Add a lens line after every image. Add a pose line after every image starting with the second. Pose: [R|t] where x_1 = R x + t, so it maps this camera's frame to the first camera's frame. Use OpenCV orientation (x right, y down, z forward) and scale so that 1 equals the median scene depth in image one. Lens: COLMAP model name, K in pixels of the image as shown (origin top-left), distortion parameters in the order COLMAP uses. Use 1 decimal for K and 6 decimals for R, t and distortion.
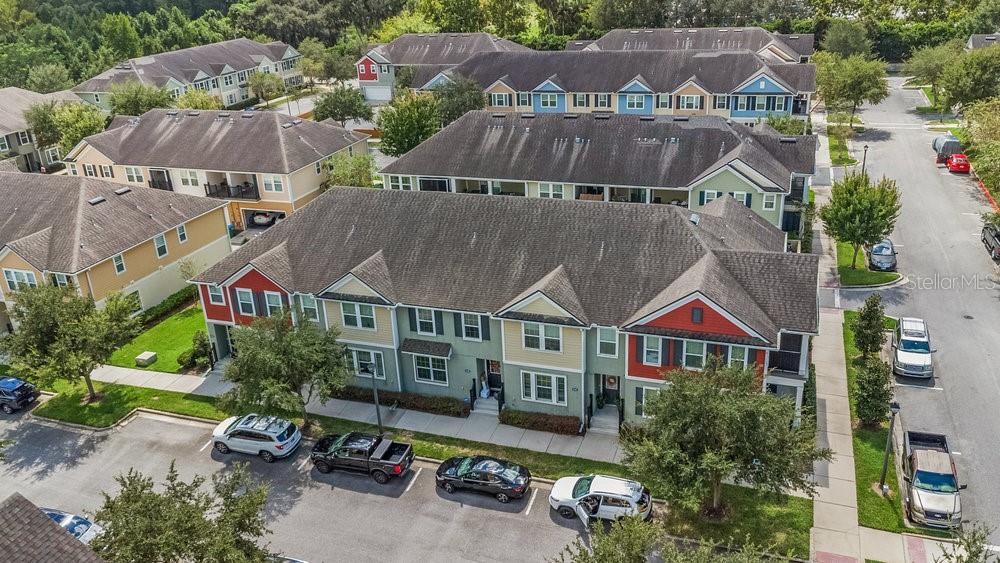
lens RADIAL K [[795.2, 0, 500.1], [0, 795.2, 283.9], [0, 0, 1]] dist [0.009598, 0.004342]
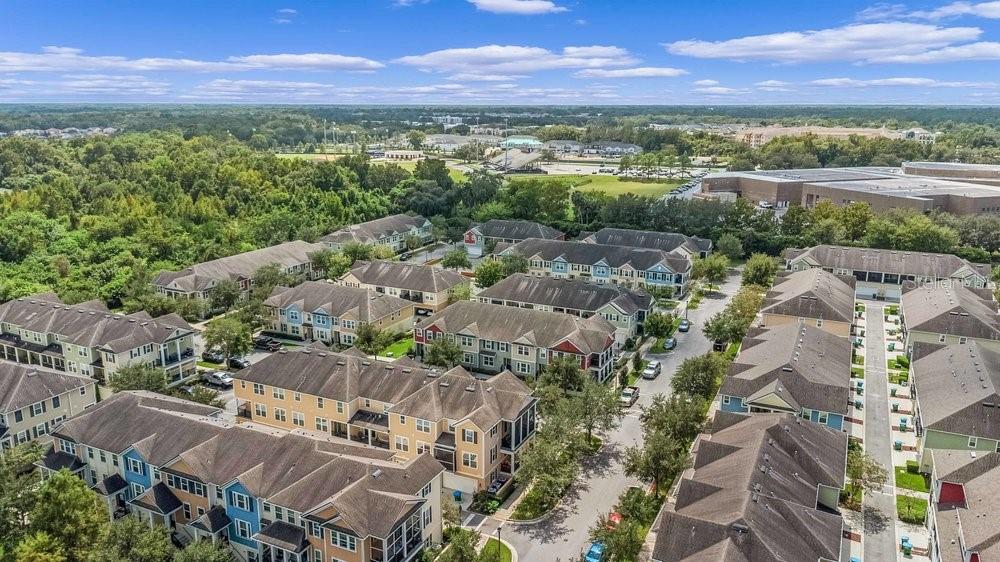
lens RADIAL K [[728.0, 0, 503.0], [0, 728.0, 283.2], [0, 0, 1]] dist [0.011041, -0.007432]
pose [[0.992785, 0.077359, -0.091612, 0.184501], [-0.090917, 0.983799, -0.154511, 0.220541], [0.078175, 0.161725, 0.983735, -1.651677]]
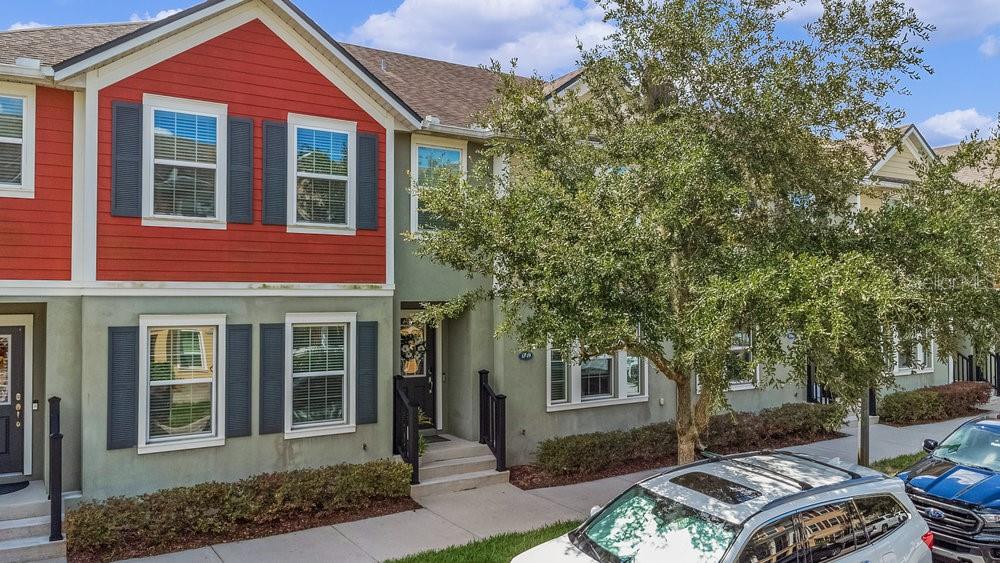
lens RADIAL K [[795.2, 0, 503.6], [0, 795.2, 280.0], [0, 0, 1]] dist [0.009598, 0.004342]
pose [[0.584542, 0.045845, 0.810068, -0.437029], [0.284010, 0.923677, -0.257216, 0.135509], [-0.760032, 0.380421, 0.526907, 0.791135]]
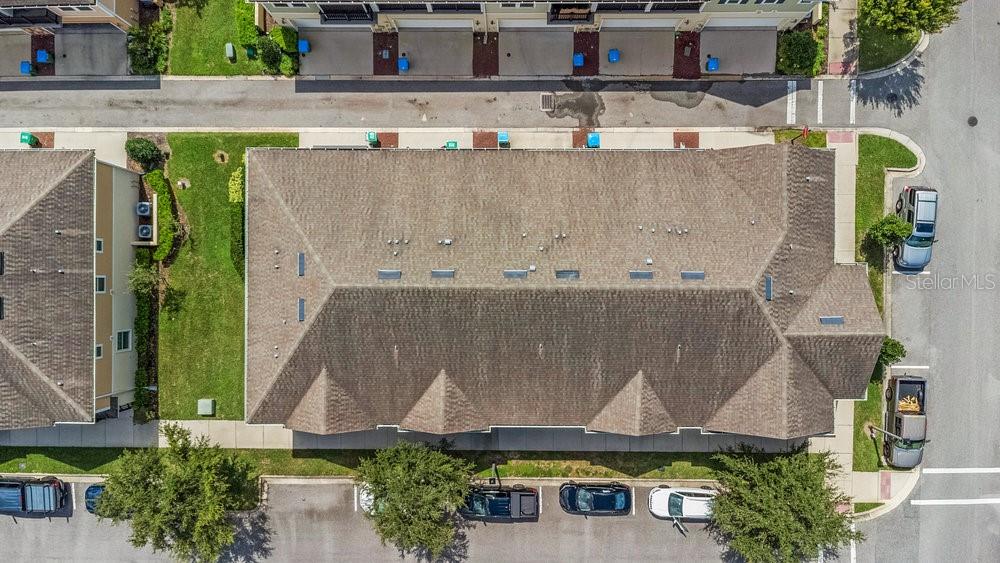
lens RADIAL K [[728.0, 0, 493.6], [0, 728.0, 284.1], [0, 0, 1]] dist [0.011041, -0.007432]
pose [[0.942737, -0.331899, 0.033012, -0.082499], [0.104246, 0.387222, 0.916074, -0.822695], [-0.316827, -0.860176, 0.399648, 0.683919]]
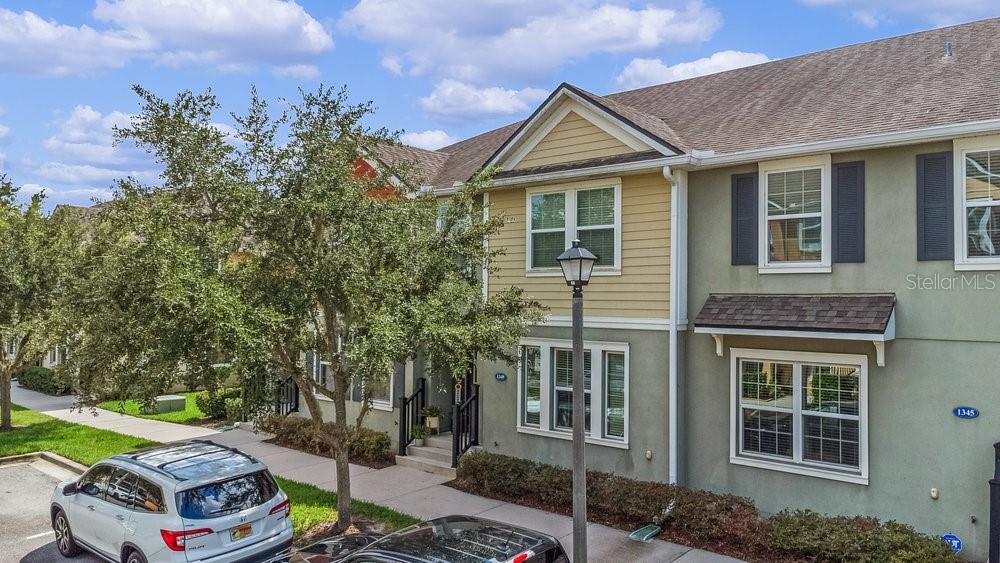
lens RADIAL K [[728.0, 0, 500.5], [0, 728.0, 279.4], [0, 0, 1]] dist [0.011041, -0.007432]
pose [[0.935195, 0.046055, -0.351126, -0.088724], [-0.190868, 0.900722, -0.390218, 0.169830], [0.298295, 0.431949, 0.851141, 0.675498]]
